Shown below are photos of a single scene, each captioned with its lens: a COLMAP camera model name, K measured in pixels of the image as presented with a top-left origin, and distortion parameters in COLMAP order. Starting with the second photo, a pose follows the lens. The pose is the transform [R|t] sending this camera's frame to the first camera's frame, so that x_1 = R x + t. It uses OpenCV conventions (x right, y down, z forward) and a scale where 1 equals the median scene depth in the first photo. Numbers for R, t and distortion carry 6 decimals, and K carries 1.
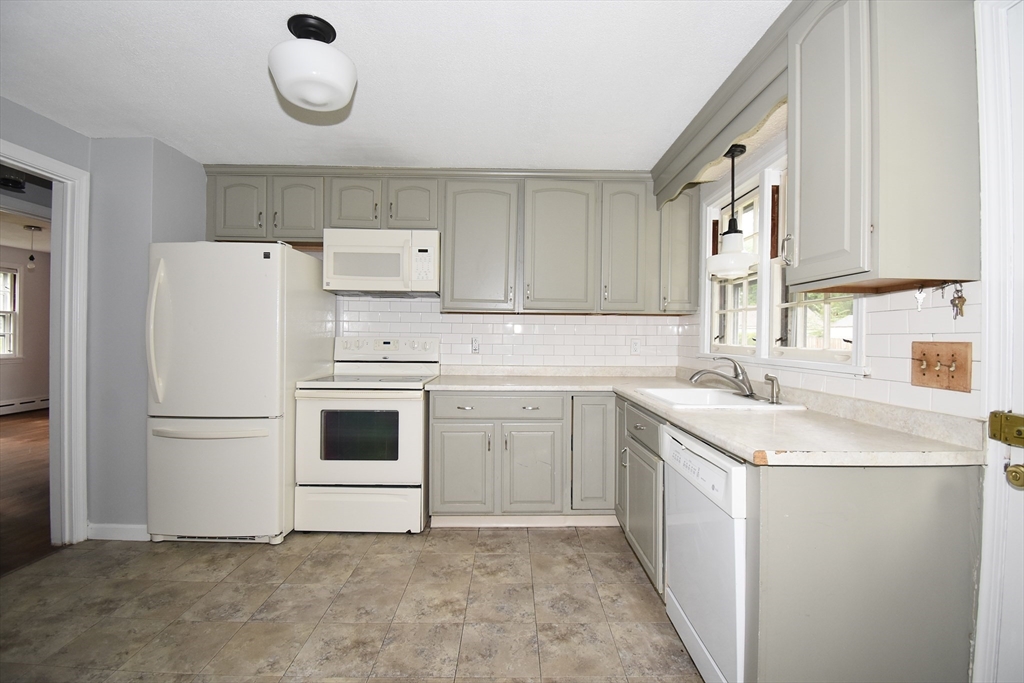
lens RADIAL K [[455.4, 0, 514.0], [0, 455.4, 338.5], [0, 0, 1]] dist [0.003001, -0.010433]
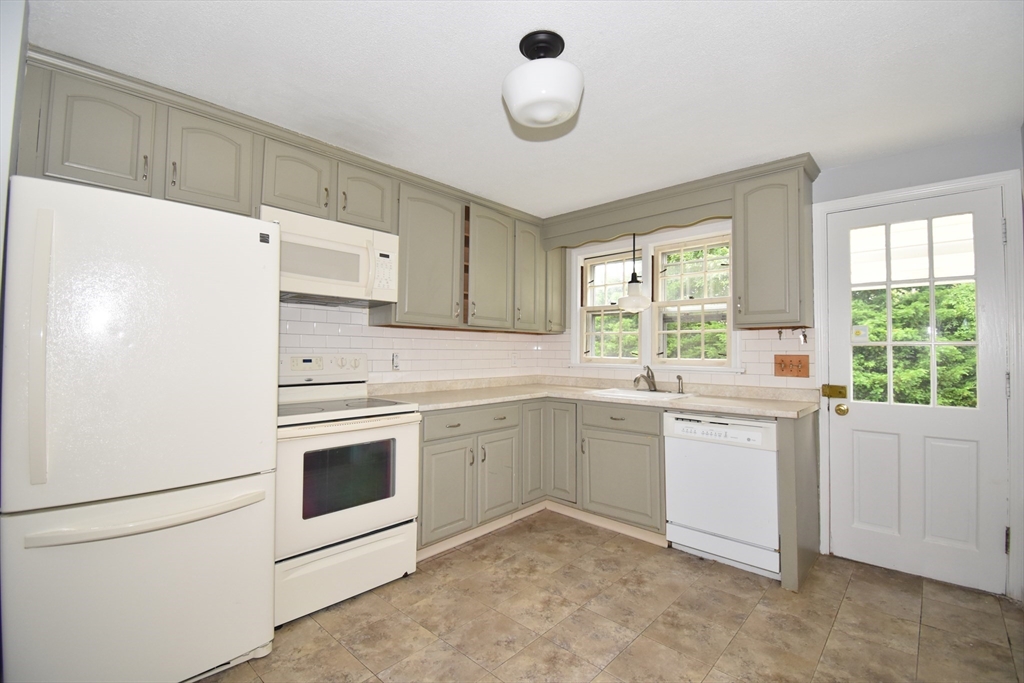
lens RADIAL K [[455.4, 0, 520.2], [0, 455.4, 338.4], [0, 0, 1]] dist [0.003001, -0.010433]
pose [[0.680246, 0.016400, 0.732801, -0.784462], [0.003058, 0.999677, -0.025211, -0.010438], [-0.732978, 0.019390, 0.679976, 0.243853]]
